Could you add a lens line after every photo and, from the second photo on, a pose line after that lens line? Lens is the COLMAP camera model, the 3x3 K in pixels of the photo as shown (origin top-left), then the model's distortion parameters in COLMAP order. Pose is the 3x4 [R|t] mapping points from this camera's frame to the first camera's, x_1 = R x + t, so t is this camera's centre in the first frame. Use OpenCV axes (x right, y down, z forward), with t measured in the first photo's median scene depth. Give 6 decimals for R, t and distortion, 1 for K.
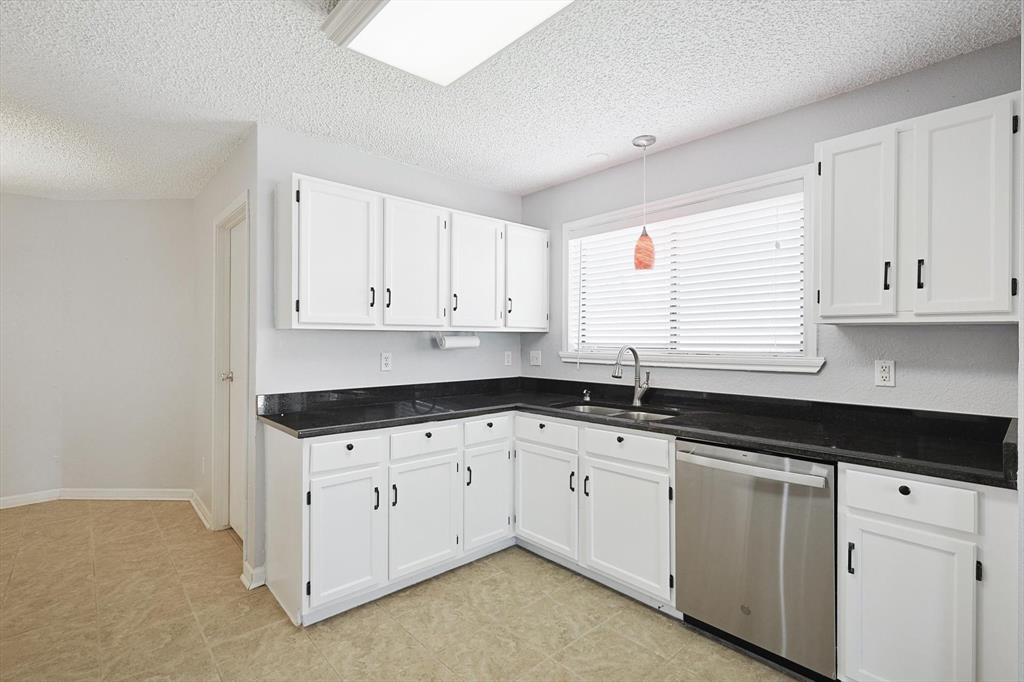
lens RADIAL K [[474.9, 0, 518.6], [0, 474.9, 331.2], [0, 0, 1]] dist [0.000611, -0.000731]
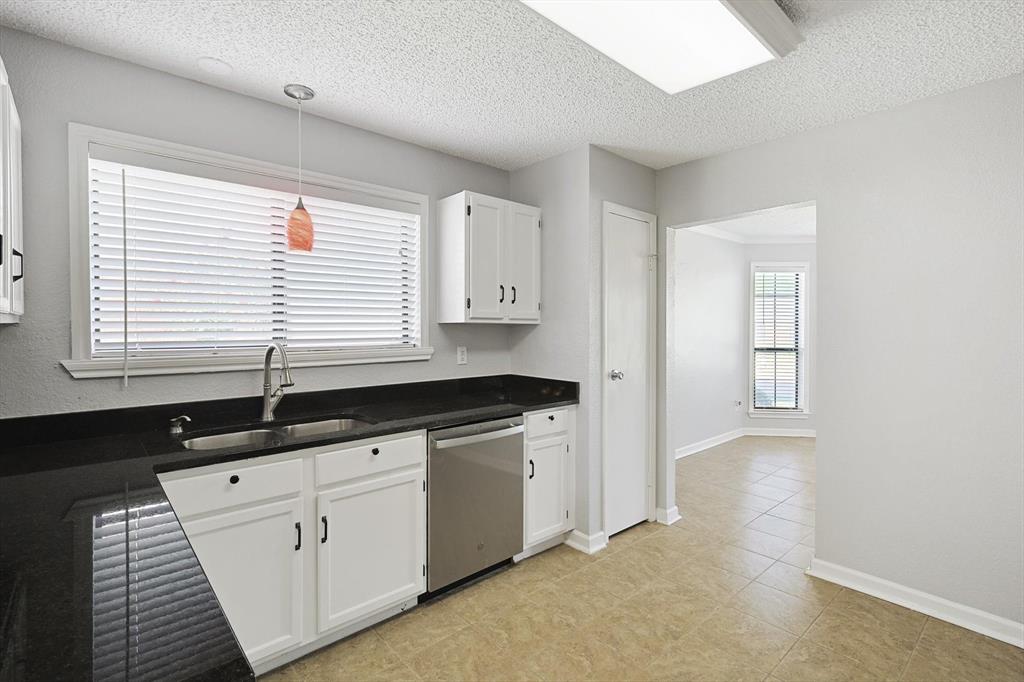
lens RADIAL K [[474.9, 0, 511.2], [0, 474.9, 333.7], [0, 0, 1]] dist [0.000611, -0.000731]
pose [[0.023828, 0.000514, 0.999716, -0.609848], [-0.005977, 0.999982, -0.000371, 0.015012], [-0.999698, -0.005967, 0.023831, 0.689747]]
